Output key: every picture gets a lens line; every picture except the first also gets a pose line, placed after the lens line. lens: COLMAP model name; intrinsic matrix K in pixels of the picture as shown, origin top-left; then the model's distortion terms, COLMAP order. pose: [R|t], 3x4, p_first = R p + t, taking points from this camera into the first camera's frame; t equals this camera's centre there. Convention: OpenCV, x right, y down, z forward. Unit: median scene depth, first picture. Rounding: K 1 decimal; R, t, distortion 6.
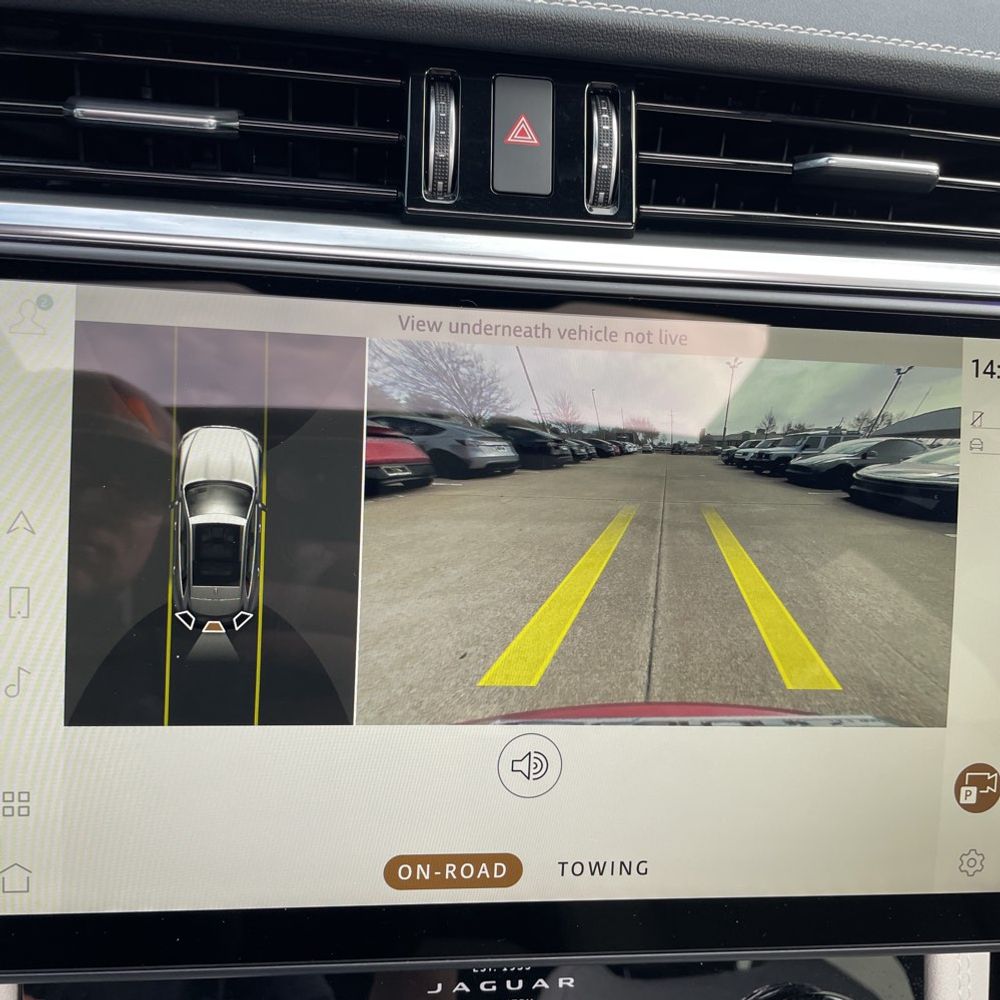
lens RADIAL K [[1018.7, 0, 506.0], [0, 1018.7, 495.7], [0, 0, 1]] dist [0.104405, -0.162844]
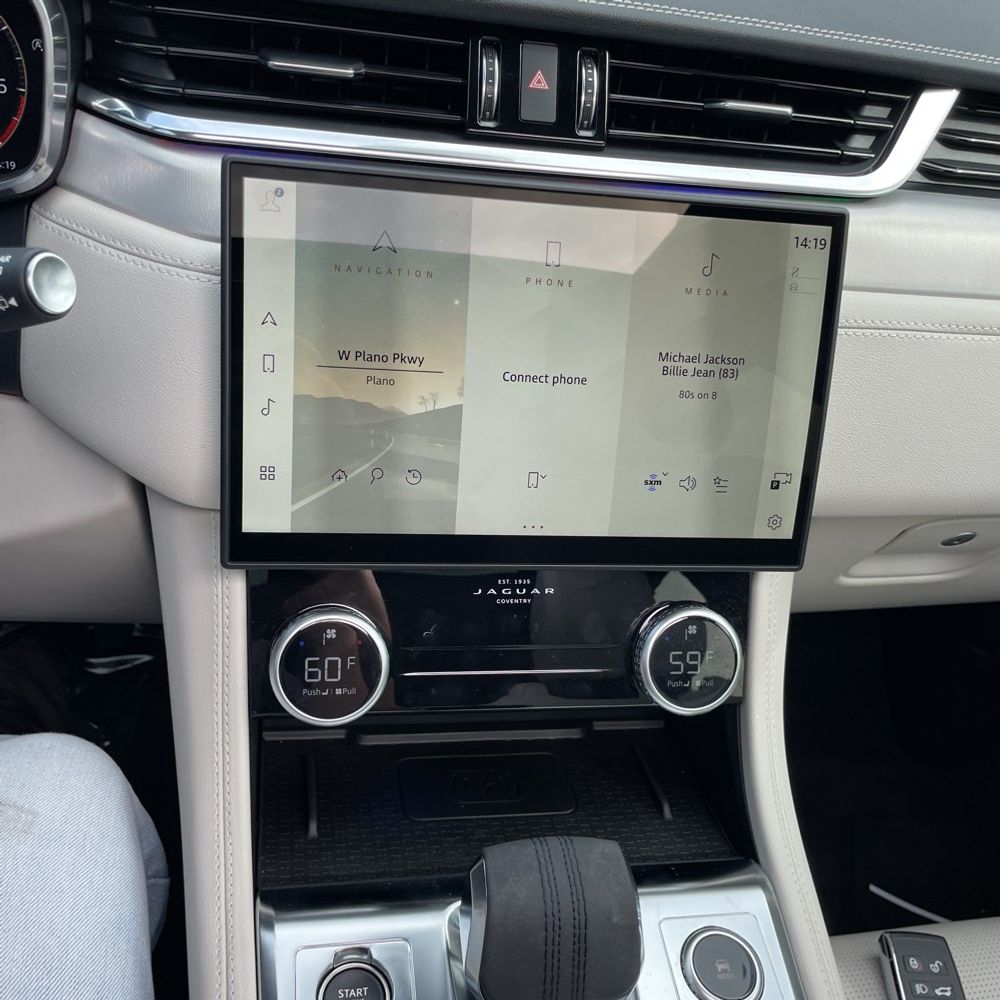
lens RADIAL K [[1007.7, 0, 502.2], [0, 1007.7, 515.3], [0, 0, 1]] dist [0.107315, -0.164861]
pose [[0.997792, 0.009675, 0.065708, -0.139622], [-0.021422, 0.983338, 0.180522, 0.027866], [-0.062866, -0.181531, 0.981374, -0.686755]]
